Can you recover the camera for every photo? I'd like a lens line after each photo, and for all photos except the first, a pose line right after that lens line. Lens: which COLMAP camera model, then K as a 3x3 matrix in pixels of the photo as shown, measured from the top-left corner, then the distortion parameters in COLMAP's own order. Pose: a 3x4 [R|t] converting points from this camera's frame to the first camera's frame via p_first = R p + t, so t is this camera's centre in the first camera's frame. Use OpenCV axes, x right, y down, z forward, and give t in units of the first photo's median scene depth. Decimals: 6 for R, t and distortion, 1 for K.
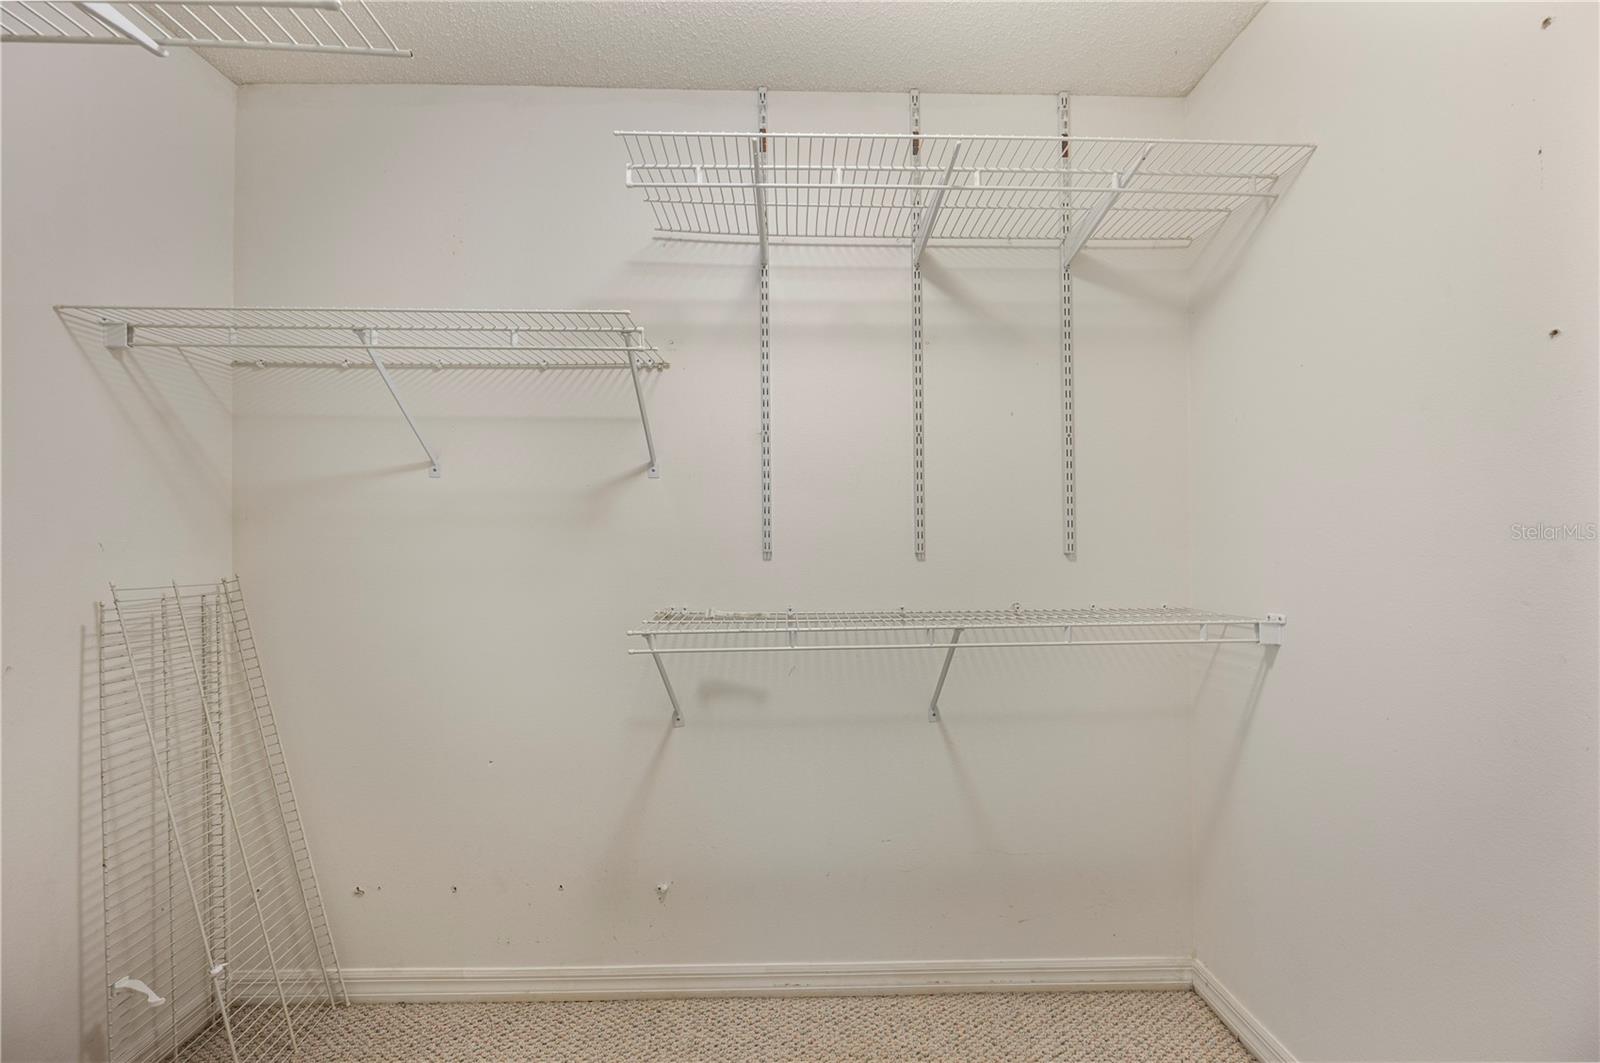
lens RADIAL K [[628.1, 0, 798.0], [0, 628.1, 531.0], [0, 0, 1]] dist [-0.001360, -0.000012]
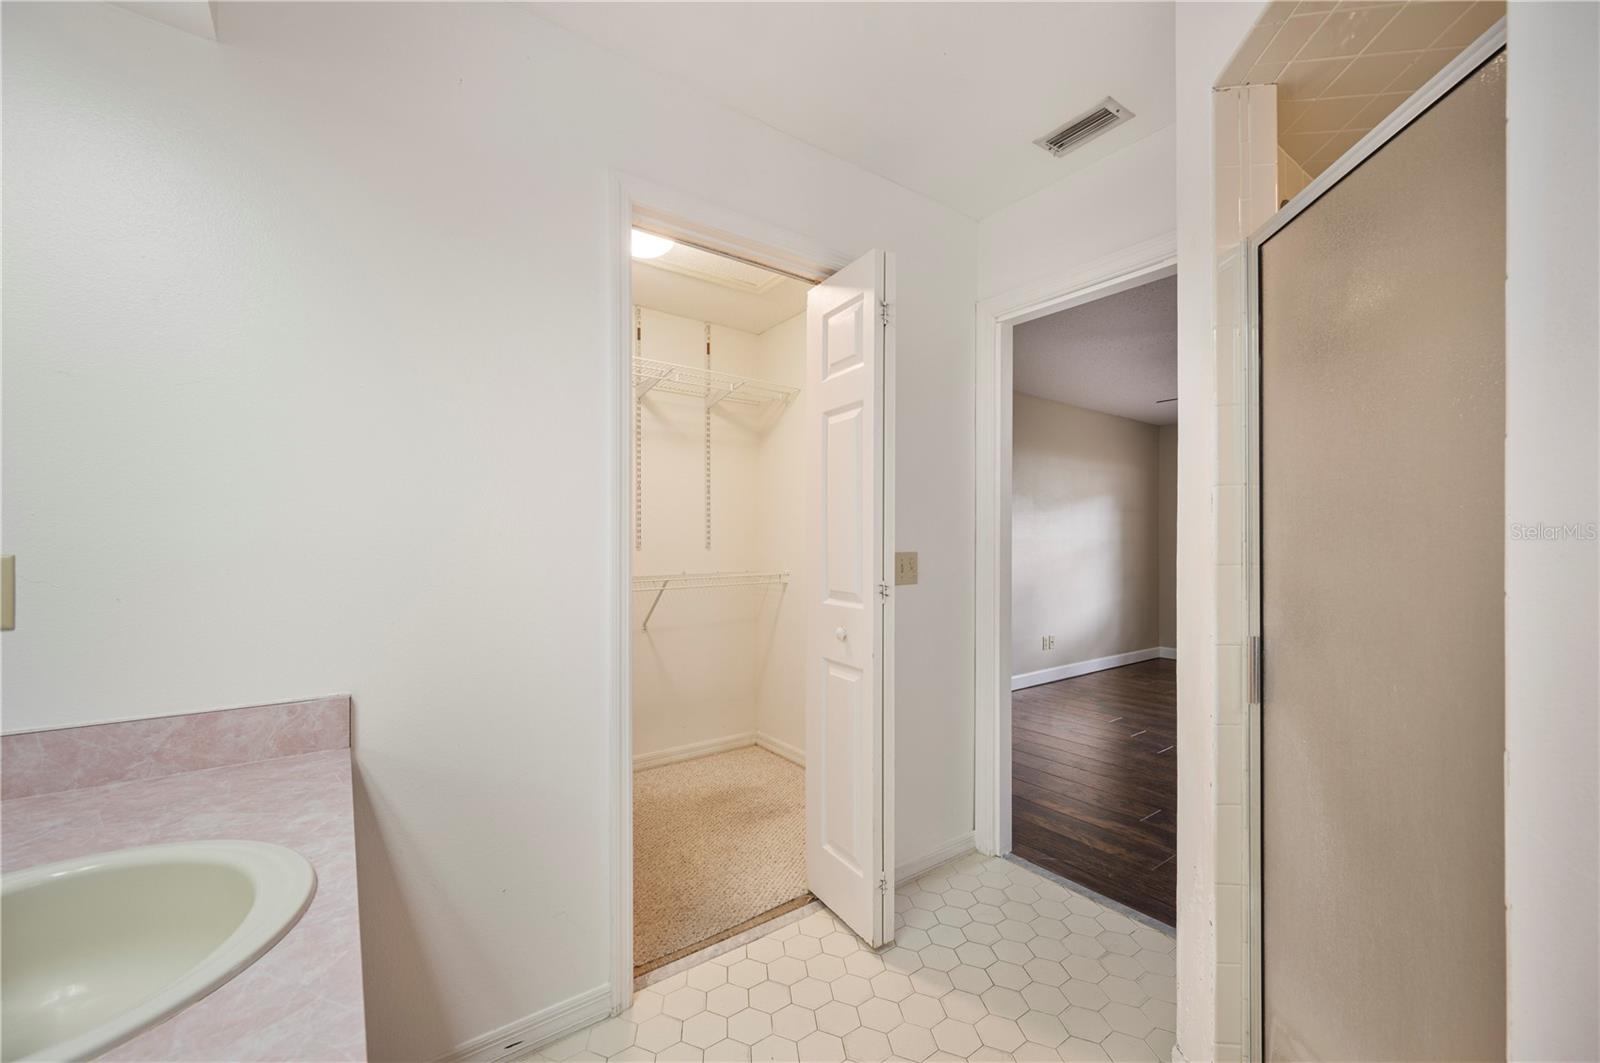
lens RADIAL K [[628.1, 0, 794.6], [0, 628.1, 534.6], [0, 0, 1]] dist [-0.001360, -0.000012]
pose [[0.817450, 0.009081, 0.575928, -0.529889], [-0.012759, 0.999916, 0.002344, -0.012321], [-0.575859, -0.009264, 0.817497, -0.863104]]
